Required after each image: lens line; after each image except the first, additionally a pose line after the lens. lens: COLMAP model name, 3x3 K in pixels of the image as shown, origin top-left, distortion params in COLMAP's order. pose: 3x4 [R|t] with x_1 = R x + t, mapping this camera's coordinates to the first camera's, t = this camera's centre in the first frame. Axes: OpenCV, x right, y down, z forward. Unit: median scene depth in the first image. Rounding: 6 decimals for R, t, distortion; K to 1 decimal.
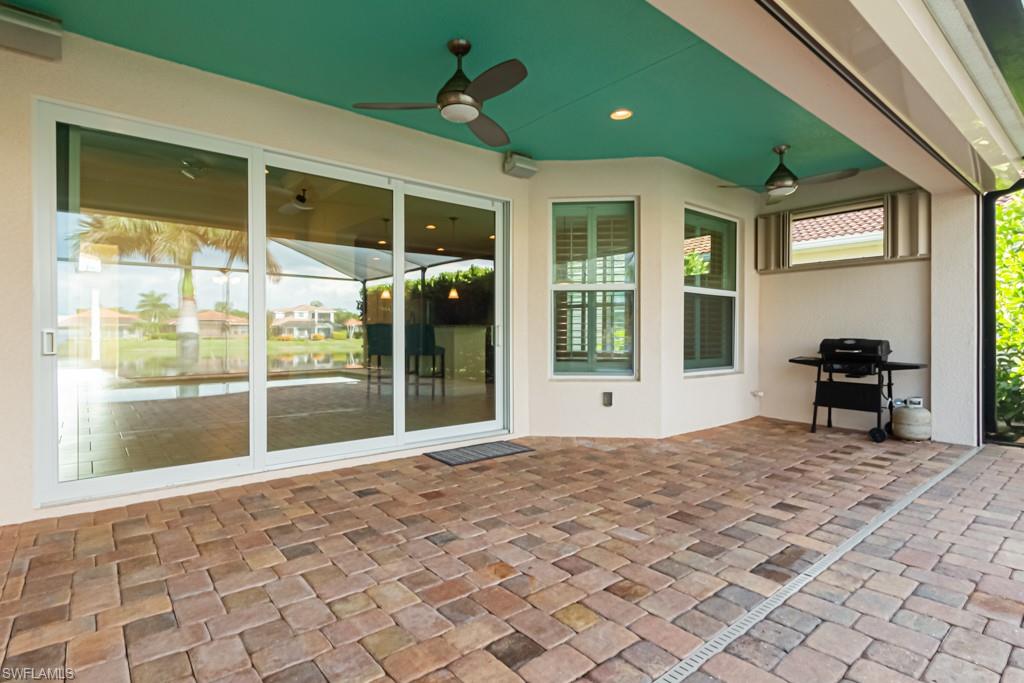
lens RADIAL K [[501.2, 0, 512.9], [0, 501.2, 338.2], [0, 0, 1]] dist [0.000162, -0.000305]
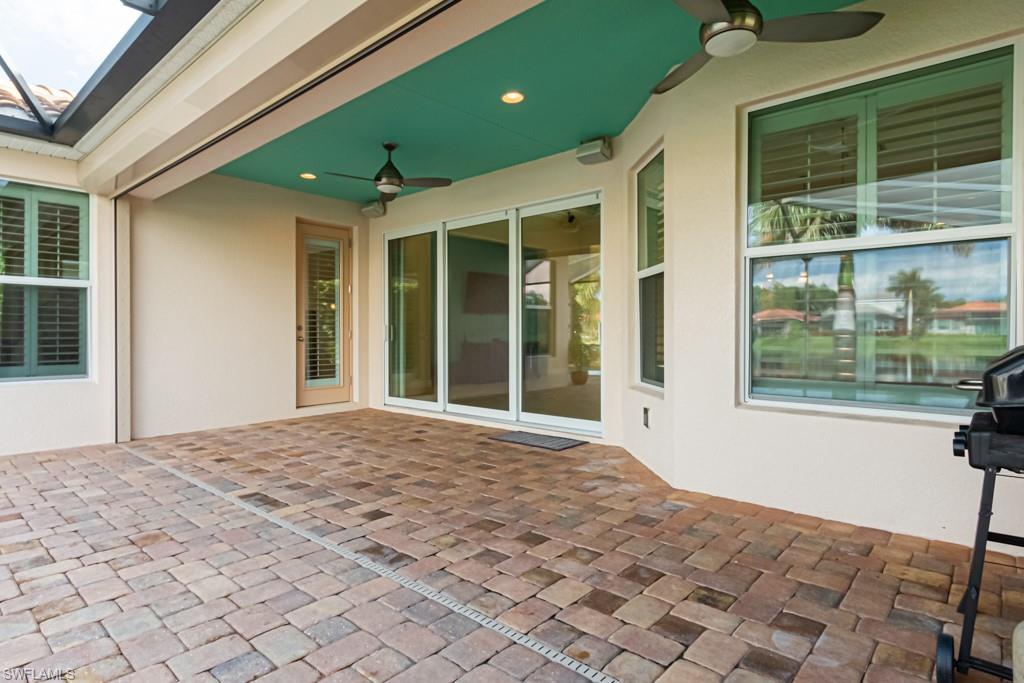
lens RADIAL K [[557.9, 0, 507.8], [0, 557.9, 335.5], [0, 0, 1]] dist [0.040882, 0.000391]
pose [[0.152918, 0.010583, -0.988182, 1.769983], [-0.004867, 0.999939, 0.009956, -0.024405], [0.988227, 0.003287, 0.152960, 1.155808]]
